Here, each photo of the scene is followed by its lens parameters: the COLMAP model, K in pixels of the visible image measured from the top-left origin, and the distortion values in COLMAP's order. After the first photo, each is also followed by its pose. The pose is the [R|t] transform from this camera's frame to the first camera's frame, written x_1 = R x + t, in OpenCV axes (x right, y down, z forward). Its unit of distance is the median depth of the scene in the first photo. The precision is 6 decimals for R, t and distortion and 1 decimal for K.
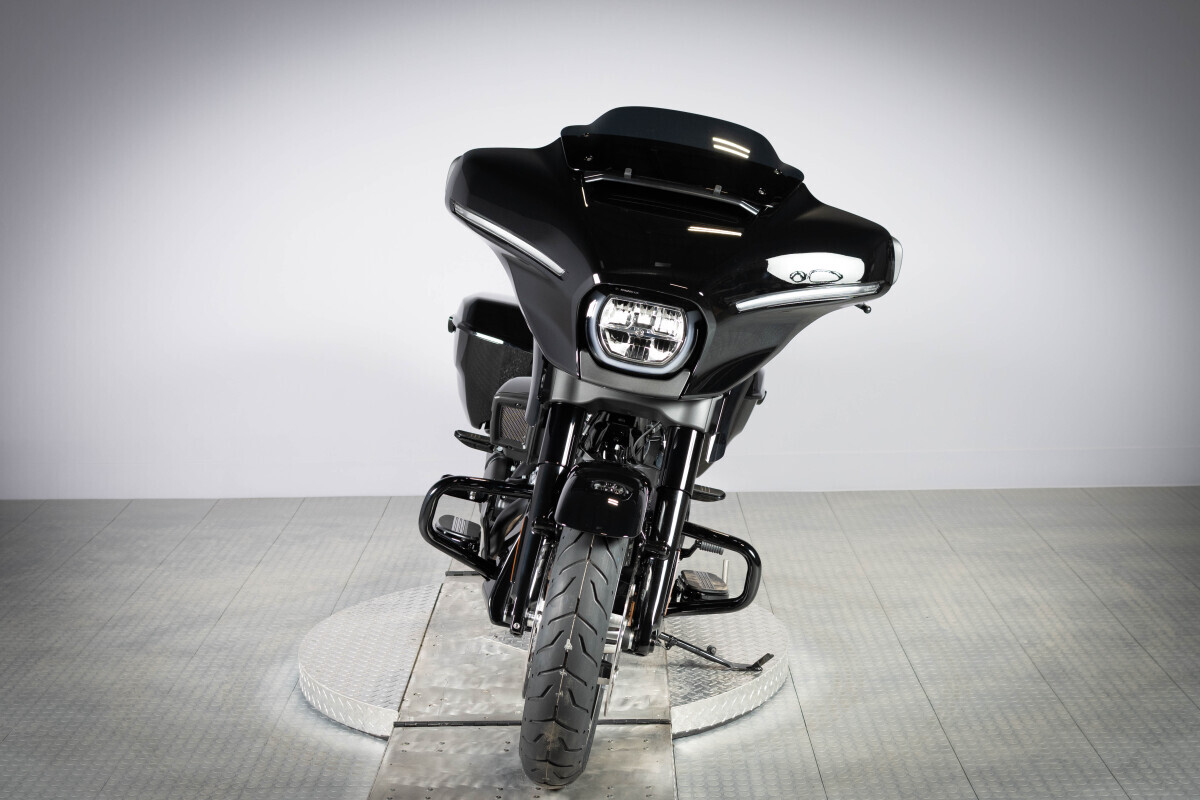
lens RADIAL K [[1888.3, 0, 600.0], [0, 1888.3, 400.0], [0, 0, 1]] dist [0.030533, 0.165359]
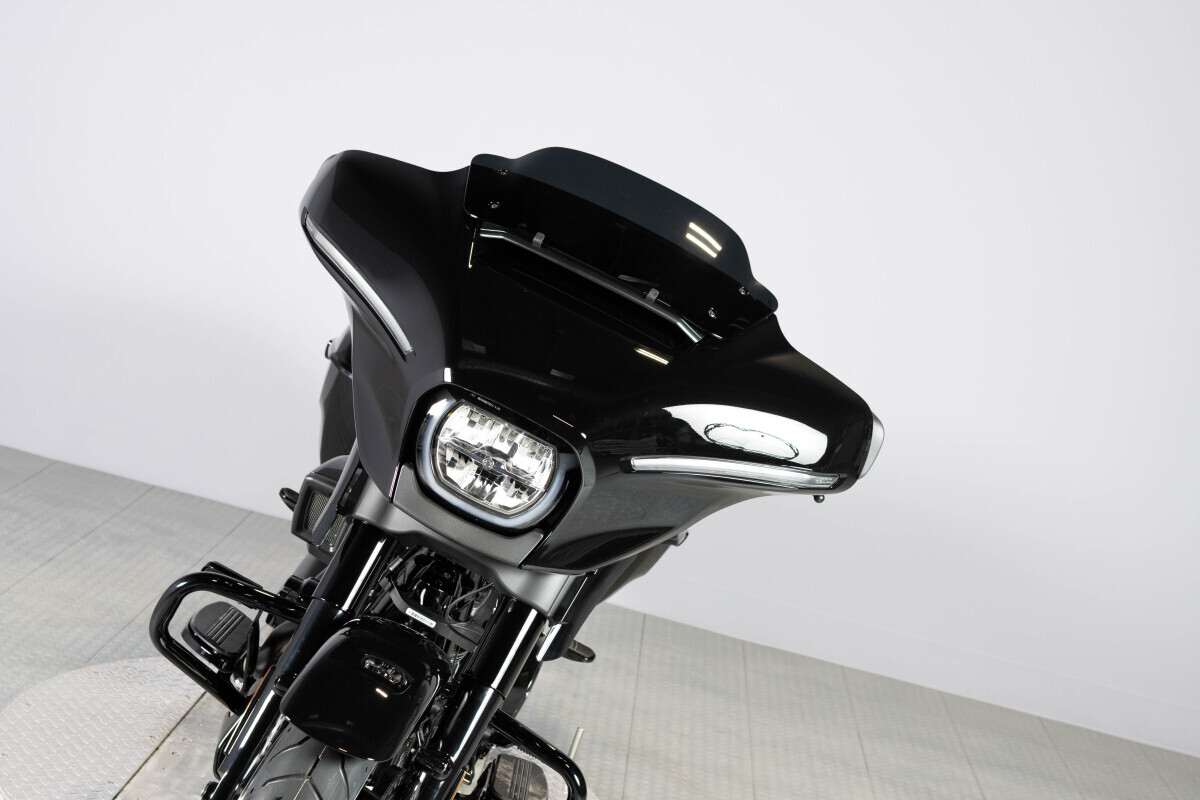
lens RADIAL K [[1888.3, 0, 600.0], [0, 1888.3, 400.0], [0, 0, 1]] dist [0.030533, 0.165359]
pose [[0.964649, 0.263532, -0.001780, 0.054262], [-0.263538, 0.964627, -0.006453, -0.062584], [0.000016, 0.006694, 0.999978, 0.281704]]
